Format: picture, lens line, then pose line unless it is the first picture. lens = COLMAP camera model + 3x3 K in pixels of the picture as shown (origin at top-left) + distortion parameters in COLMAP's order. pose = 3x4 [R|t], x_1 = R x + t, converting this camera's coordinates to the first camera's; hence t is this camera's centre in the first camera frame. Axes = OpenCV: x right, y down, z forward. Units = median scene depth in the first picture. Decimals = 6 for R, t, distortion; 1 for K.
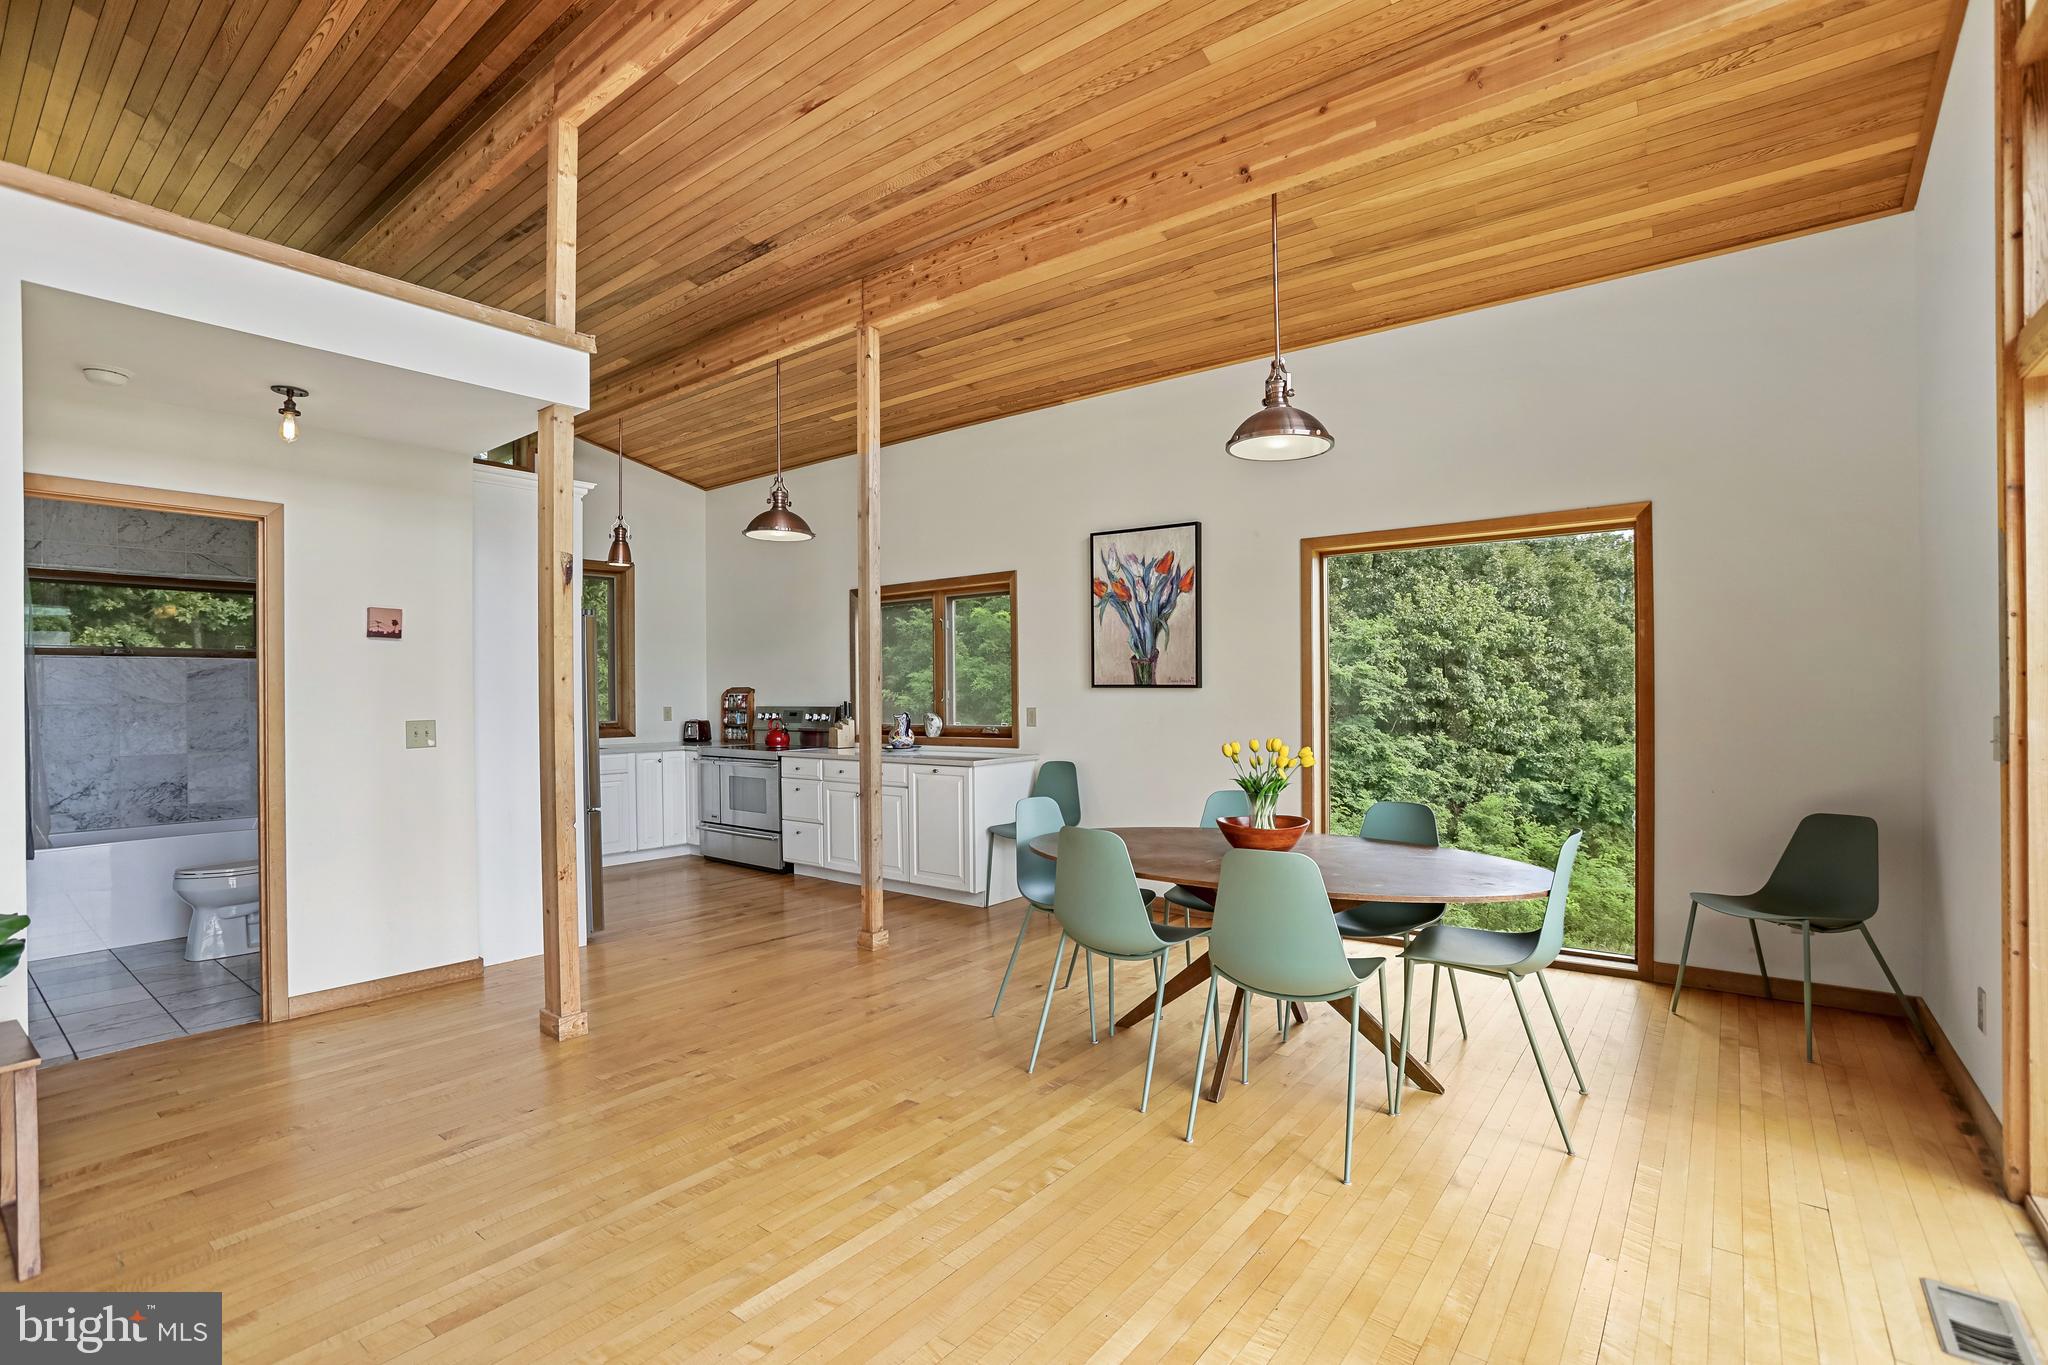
lens RADIAL K [[948.2, 0, 1023.2], [0, 948.2, 692.8], [0, 0, 1]] dist [-0.036015, 0.006271]
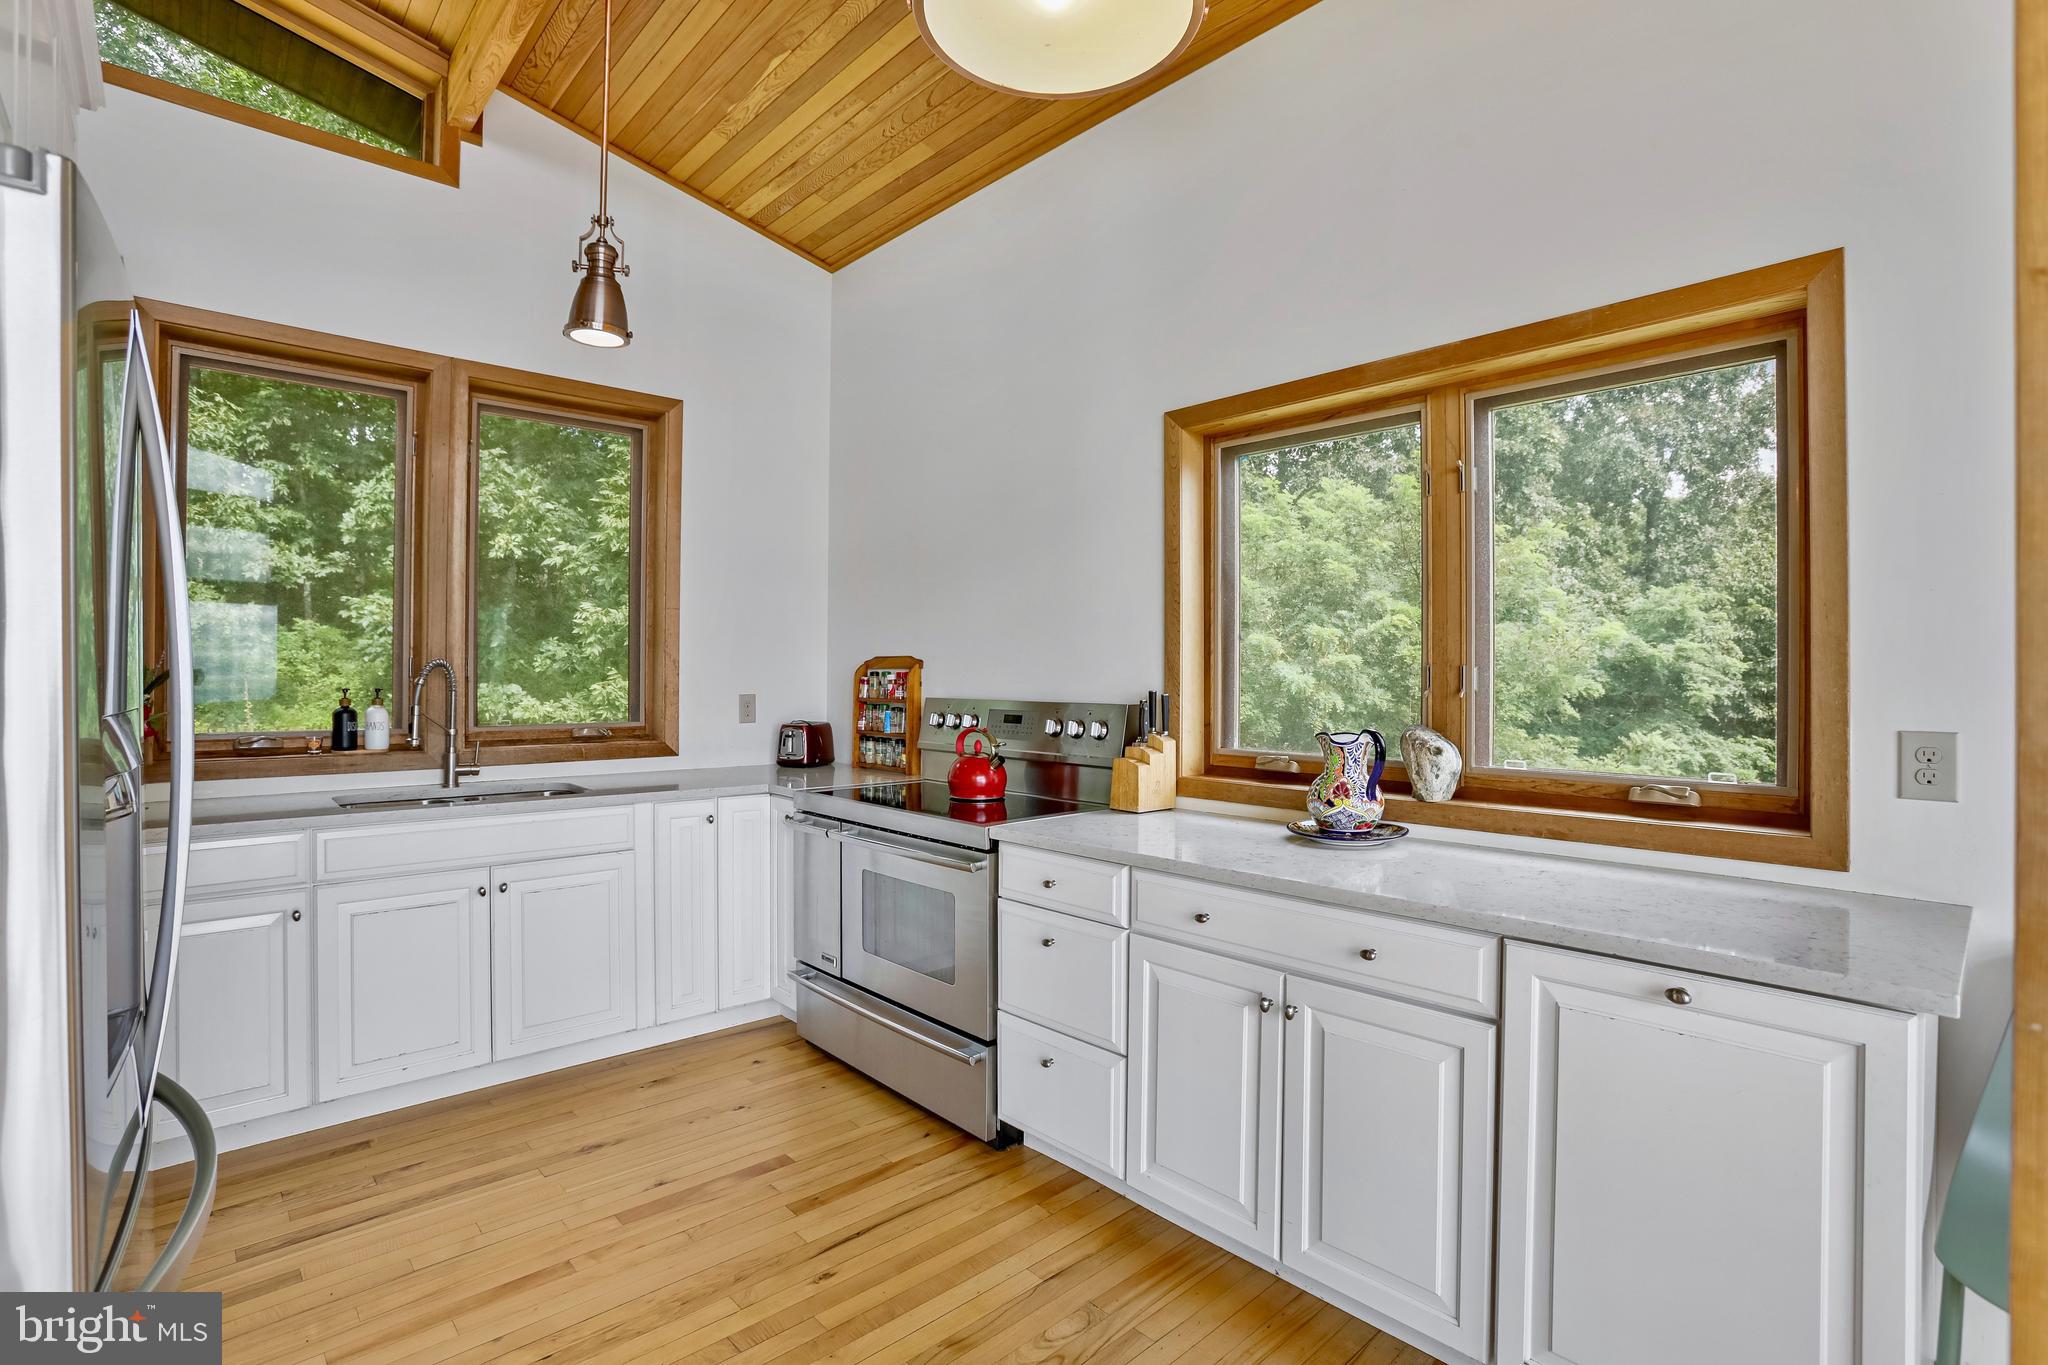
lens RADIAL K [[948.2, 0, 1023.0], [0, 948.2, 677.3], [0, 0, 1]] dist [-0.036015, 0.006271]
pose [[0.987624, 0.012644, -0.156330, -0.177259], [-0.012156, 0.999918, 0.004079, 0.002242], [0.156368, -0.002128, 0.987697, 0.598618]]
